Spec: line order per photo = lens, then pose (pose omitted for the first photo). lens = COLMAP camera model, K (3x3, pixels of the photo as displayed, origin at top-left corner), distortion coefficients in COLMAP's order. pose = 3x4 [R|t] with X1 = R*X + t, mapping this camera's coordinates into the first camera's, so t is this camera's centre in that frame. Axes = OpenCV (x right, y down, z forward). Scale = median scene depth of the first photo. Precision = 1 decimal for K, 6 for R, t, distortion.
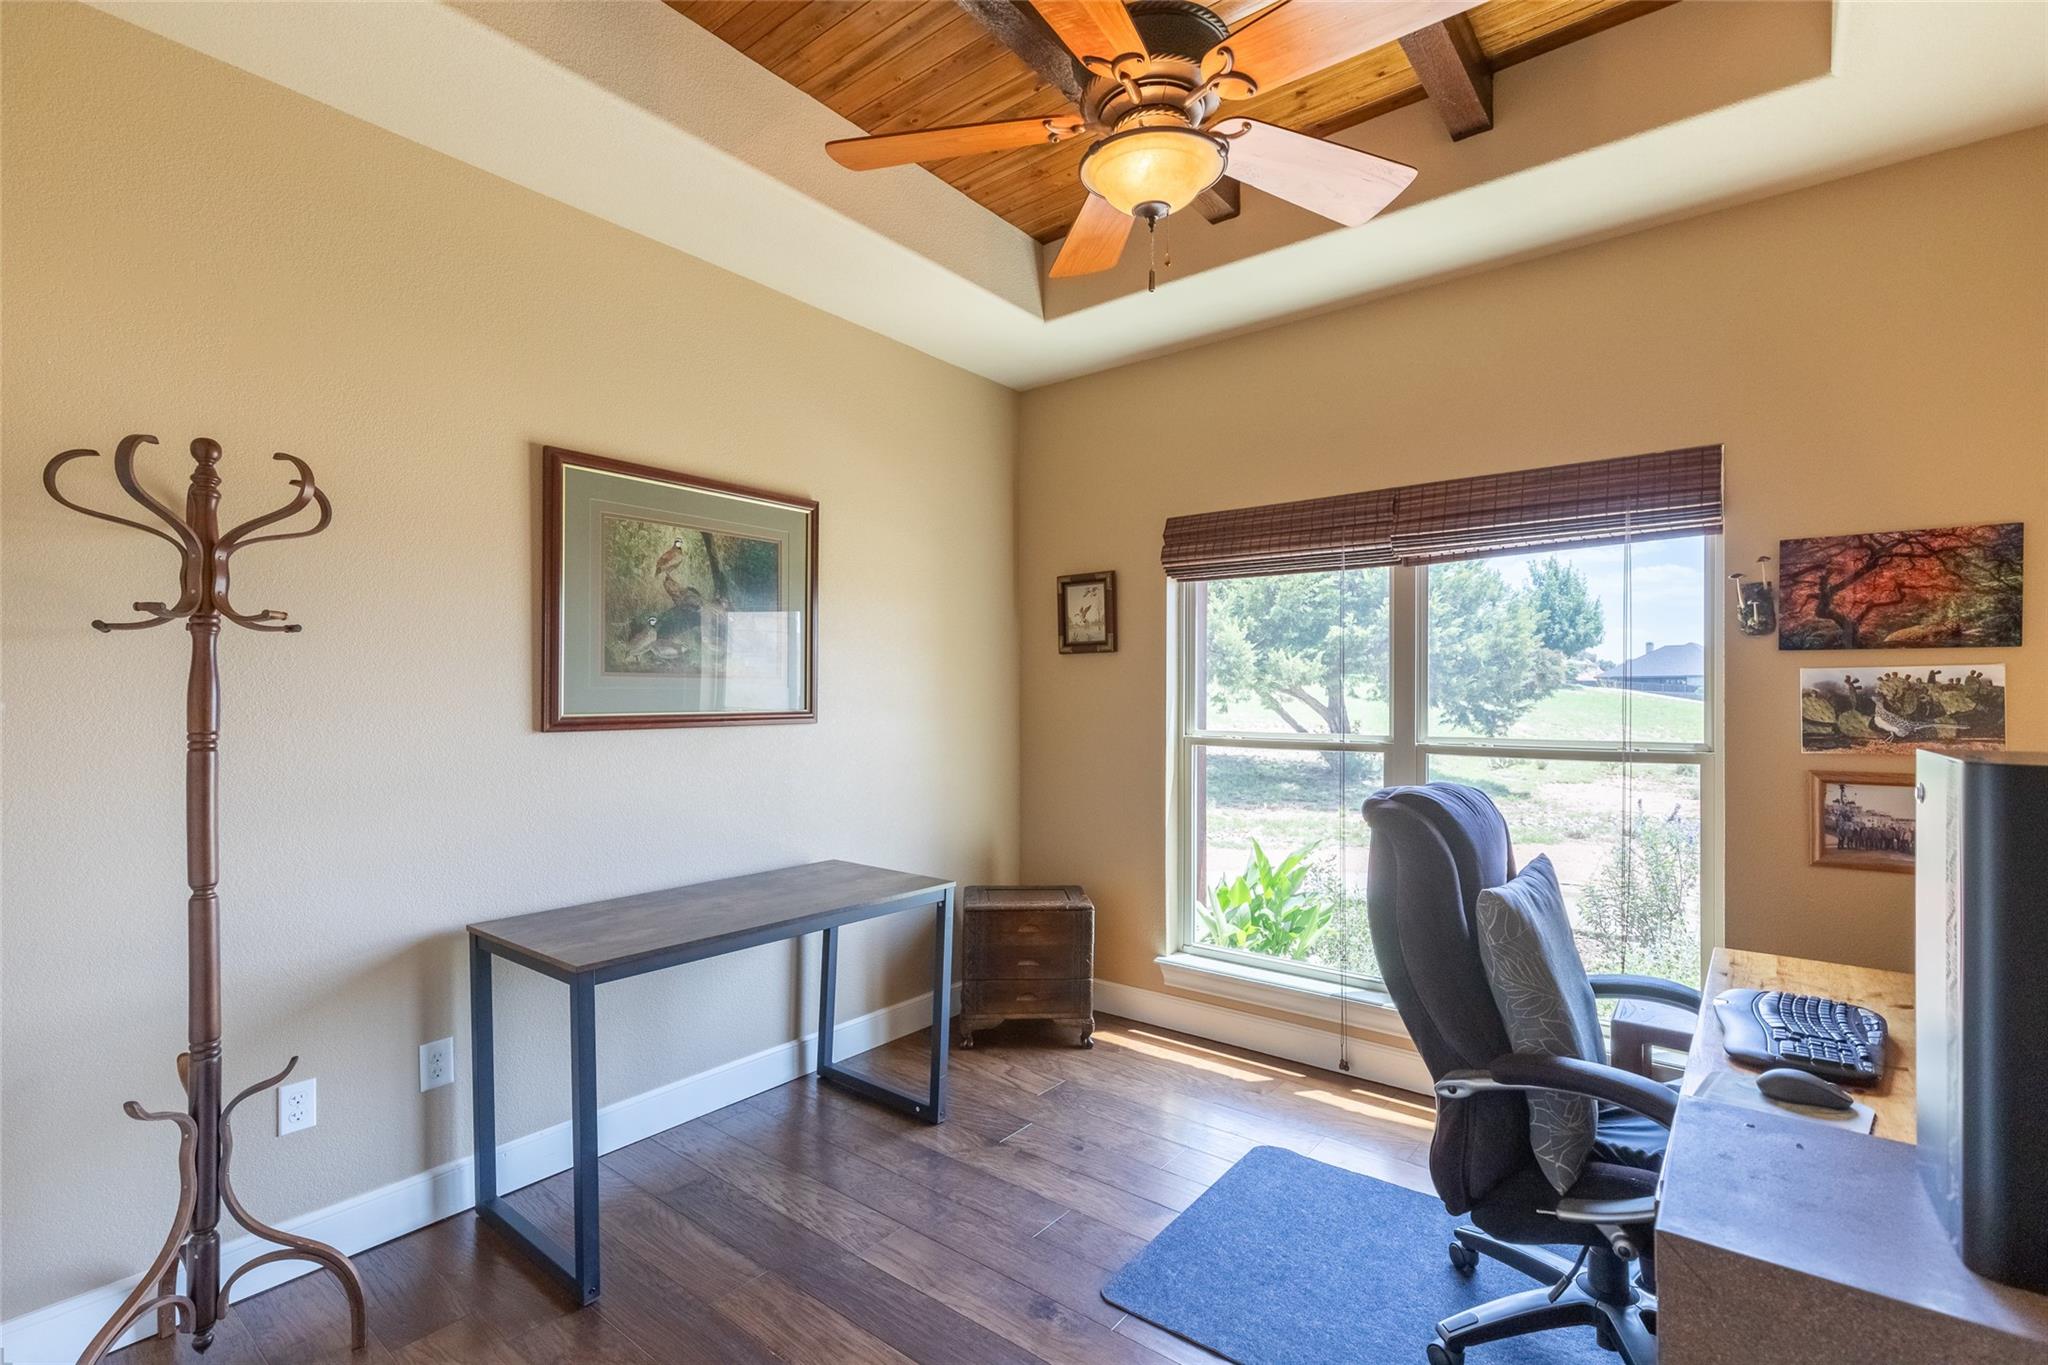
lens RADIAL K [[925.4, 0, 1035.1], [0, 925.4, 688.9], [0, 0, 1]] dist [0.004400, -0.000428]
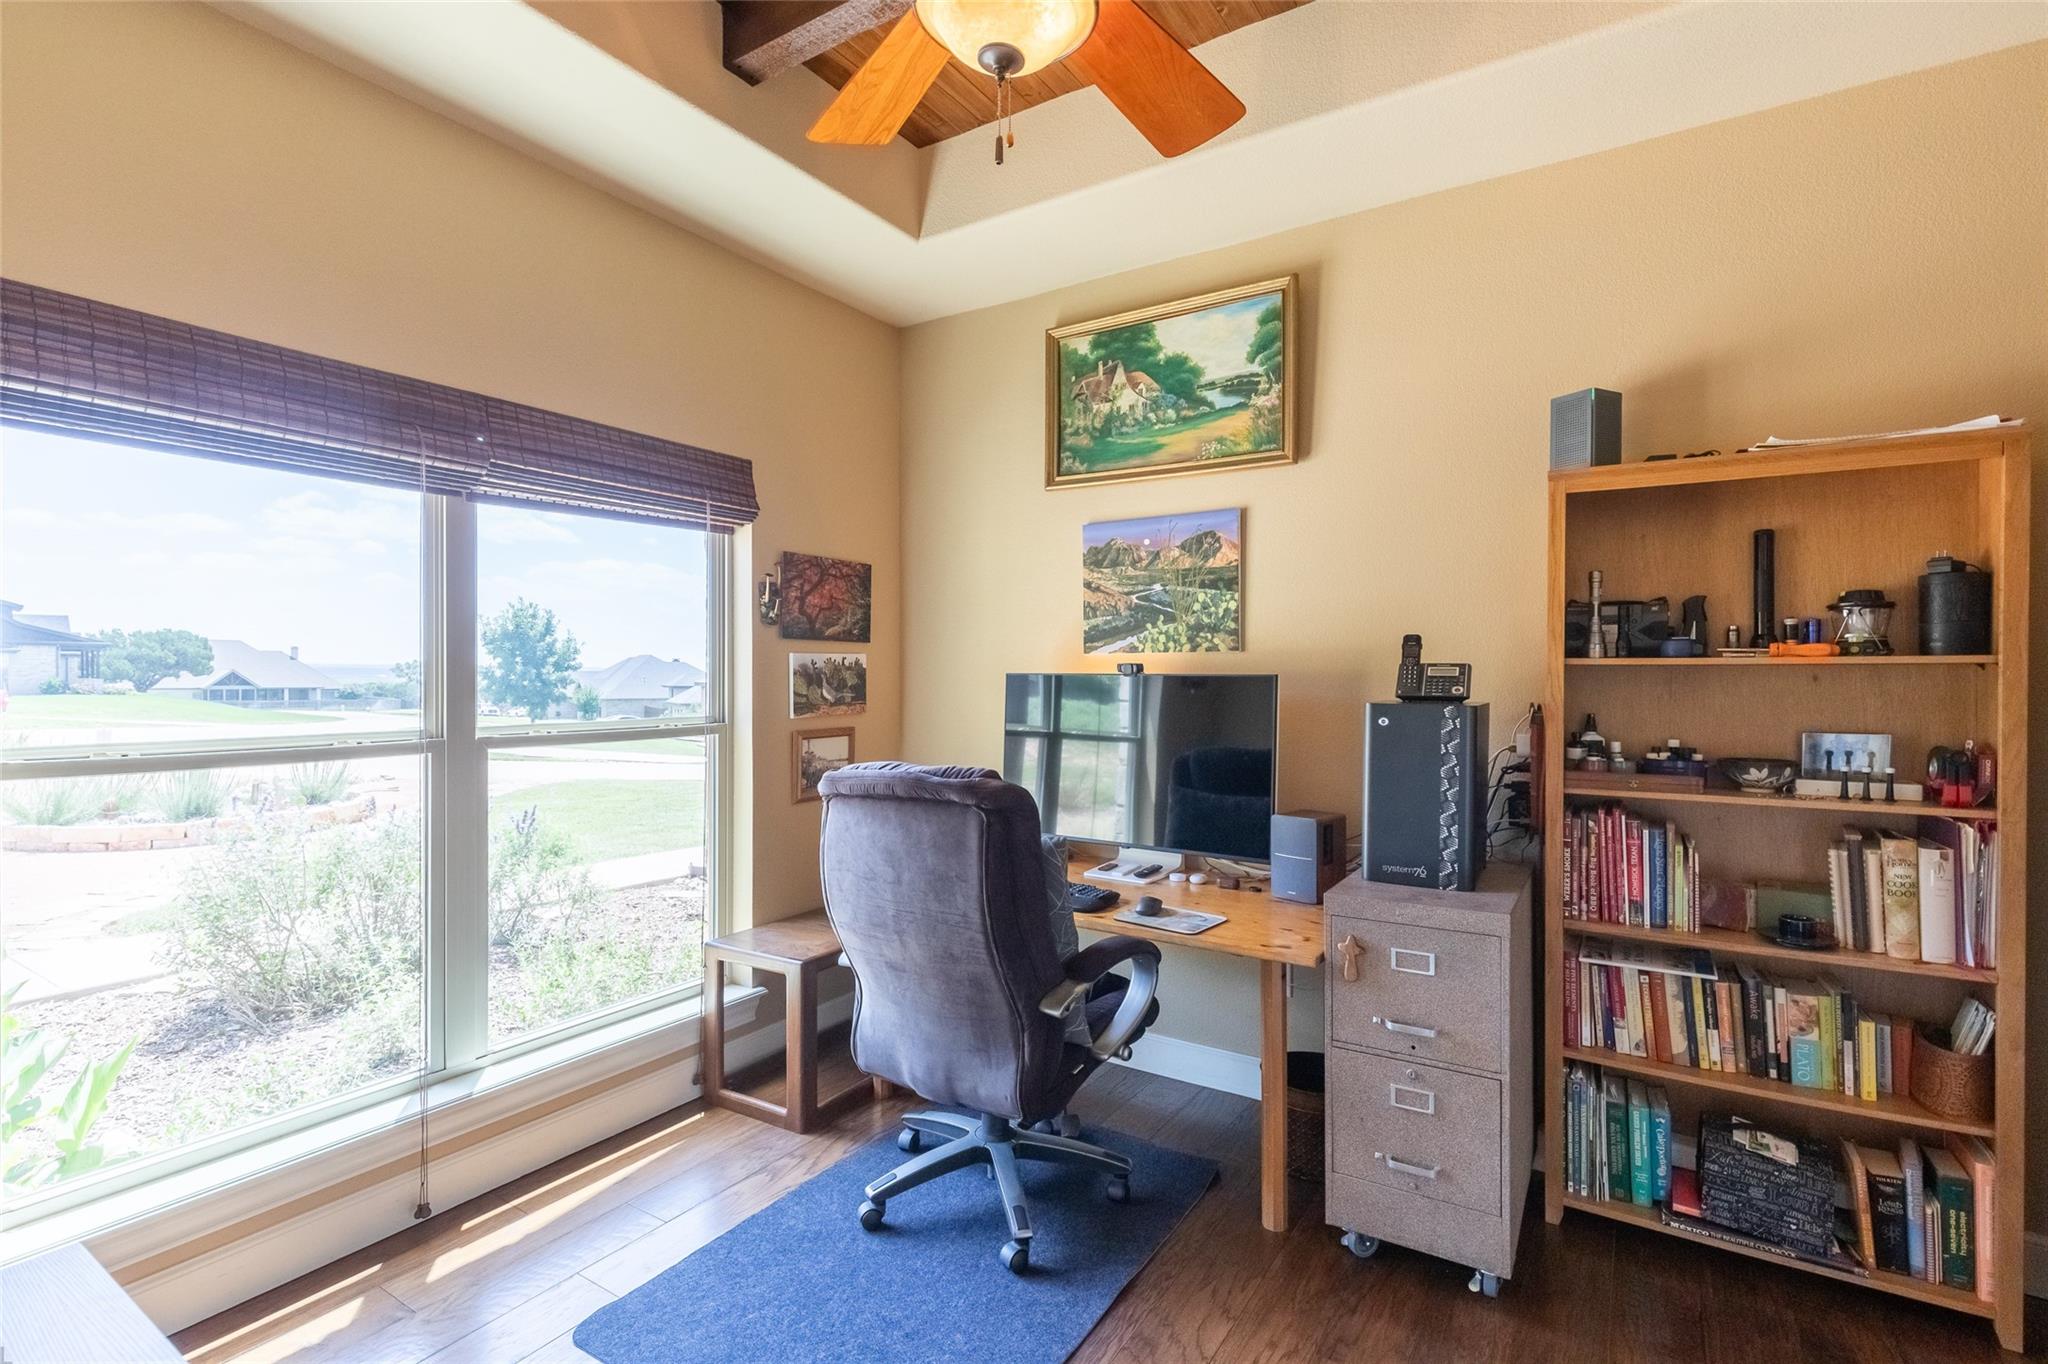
lens RADIAL K [[925.4, 0, 1037.7], [0, 925.4, 681.8], [0, 0, 1]] dist [0.004400, -0.000428]
pose [[-0.081613, -0.010705, 0.996607, -0.496583], [-0.012376, 0.999876, 0.009727, 0.001524], [-0.996587, -0.011540, -0.081736, 0.775836]]
